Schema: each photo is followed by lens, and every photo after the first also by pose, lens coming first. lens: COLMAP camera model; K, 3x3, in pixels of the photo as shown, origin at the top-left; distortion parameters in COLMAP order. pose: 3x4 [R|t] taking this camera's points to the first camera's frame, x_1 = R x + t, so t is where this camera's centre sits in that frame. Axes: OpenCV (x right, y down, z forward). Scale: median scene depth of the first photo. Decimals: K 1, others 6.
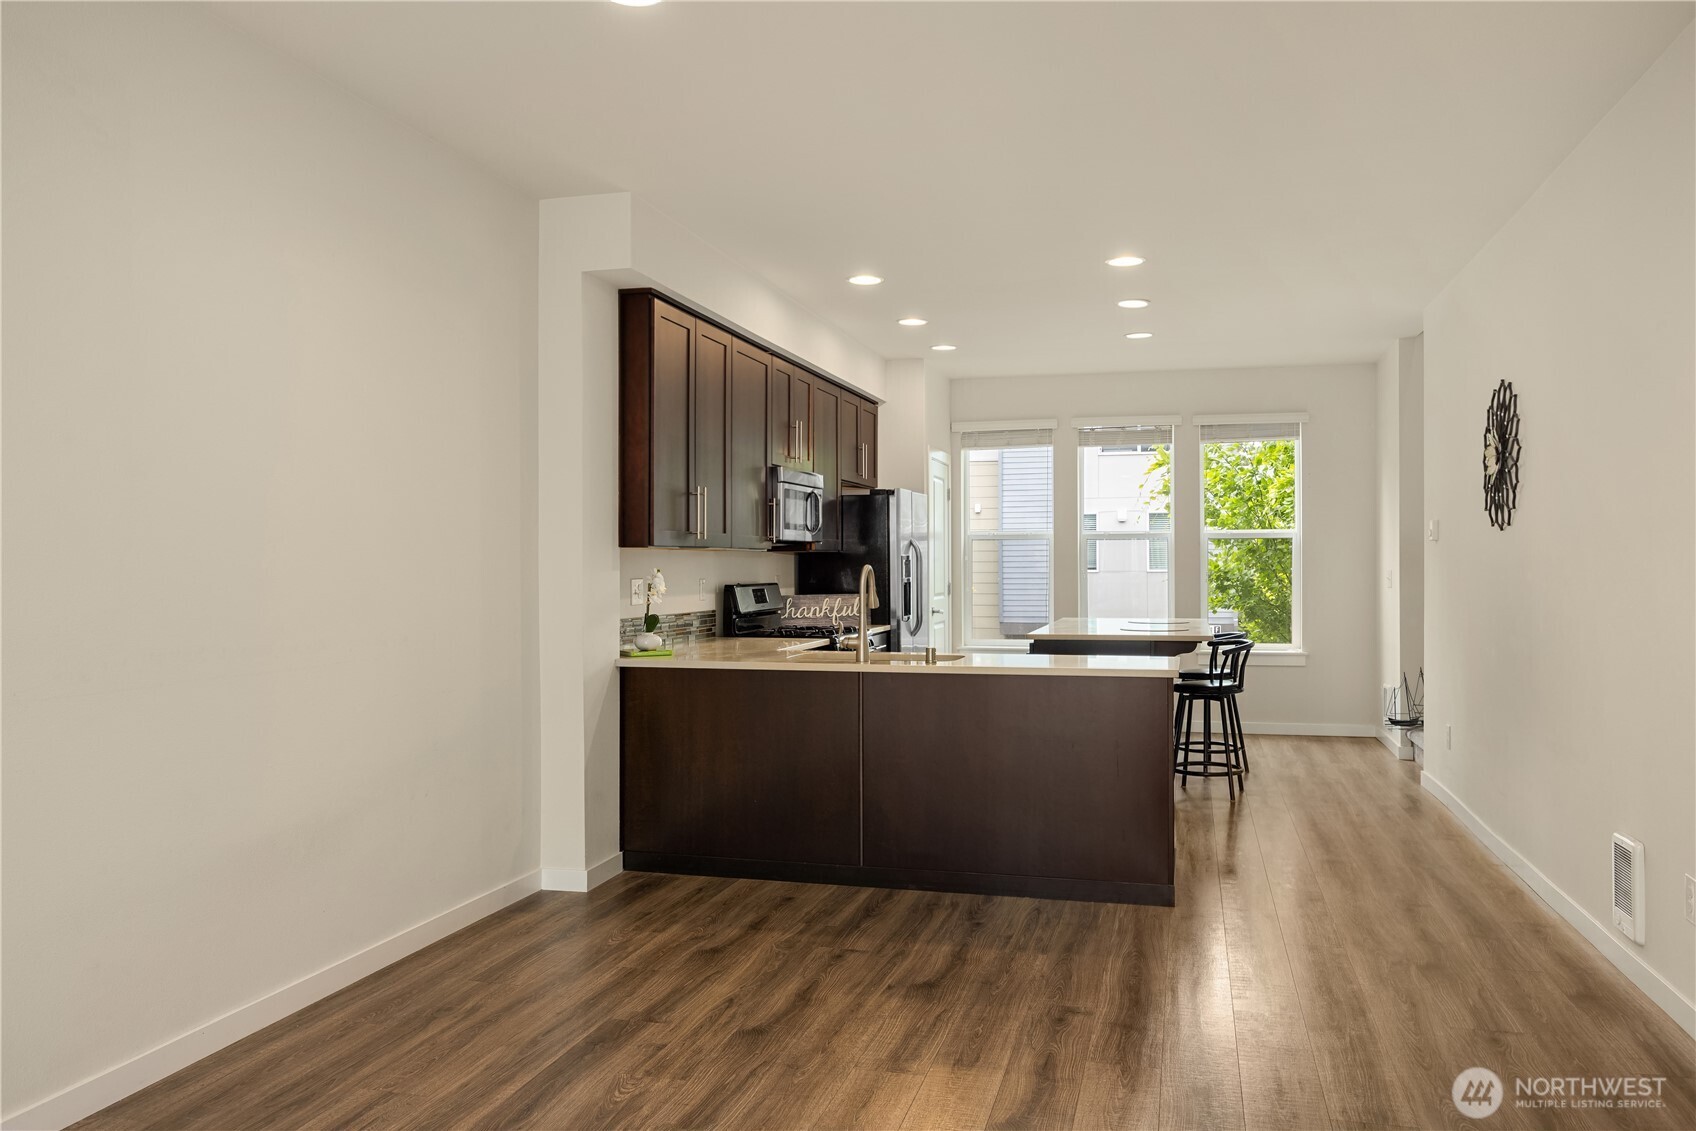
lens RADIAL K [[1293.0, 0, 851.7], [0, 1293.0, 562.7], [0, 0, 1]] dist [0.054272, 0.005435]
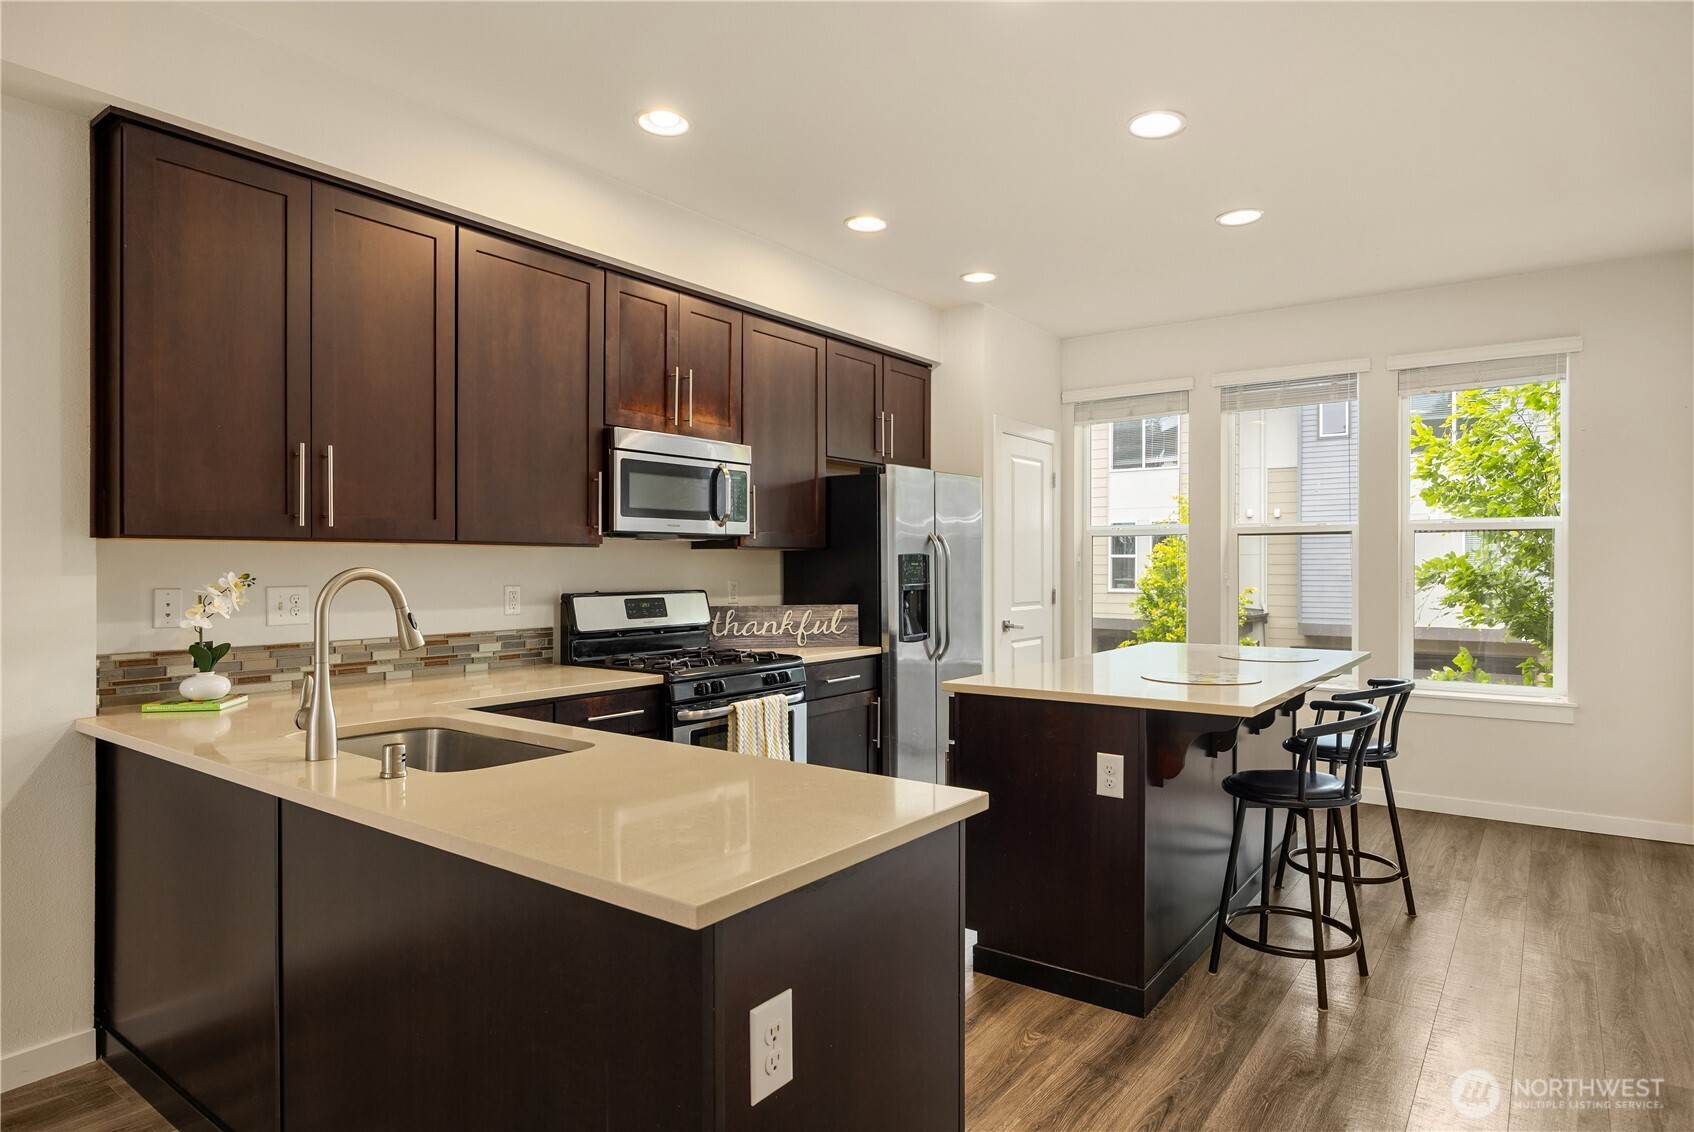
lens RADIAL K [[964.6, 0, 846.9], [0, 964.6, 563.7], [0, 0, 1]] dist [0.004056, -0.002956]
pose [[0.925512, -0.000016, -0.378718, 0.231456], [-0.000439, 0.999999, -0.001114, 0.000535], [0.378718, 0.001197, 0.925511, 0.494706]]
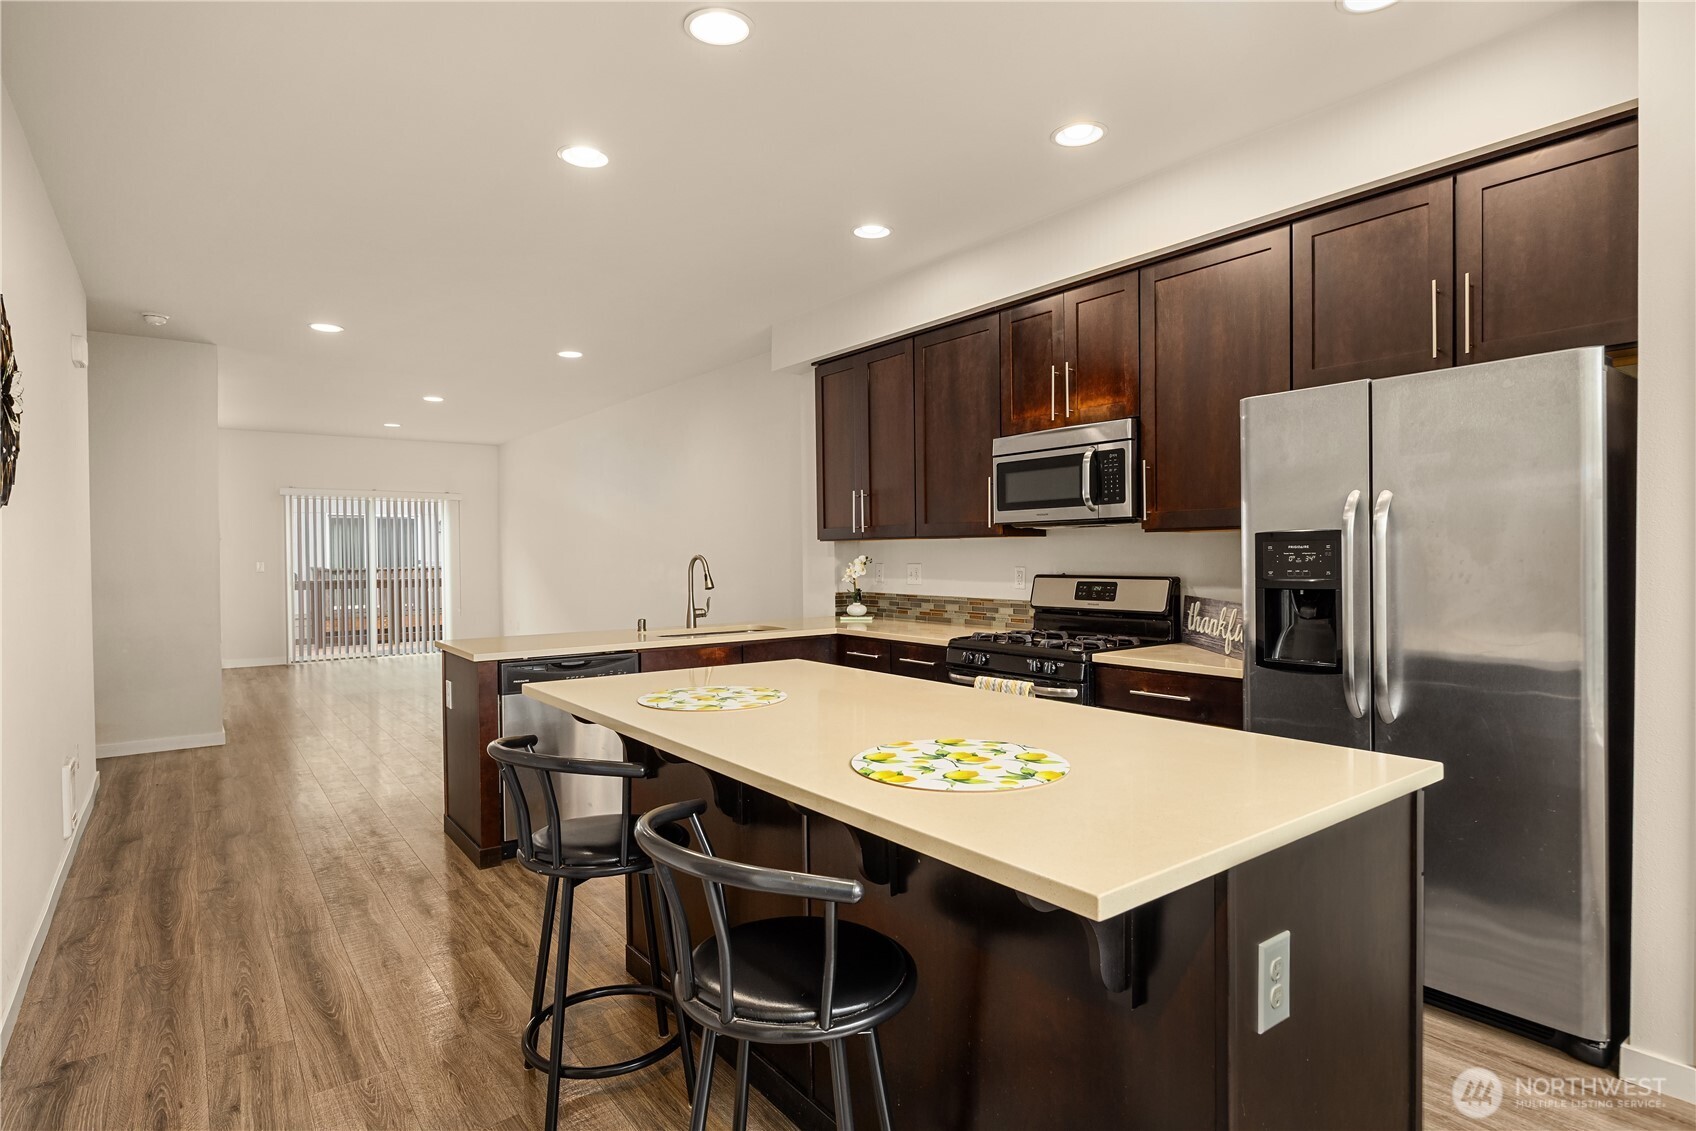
lens RADIAL K [[852.9, 0, 857.1], [0, 852.9, 570.3], [0, 0, 1]] dist [-0.020214, -0.000742]
pose [[-0.606348, 0.016505, -0.795028, 0.402828], [0.005083, 0.999845, 0.016880, 0.003080], [0.795183, 0.006194, -0.606337, 1.121570]]
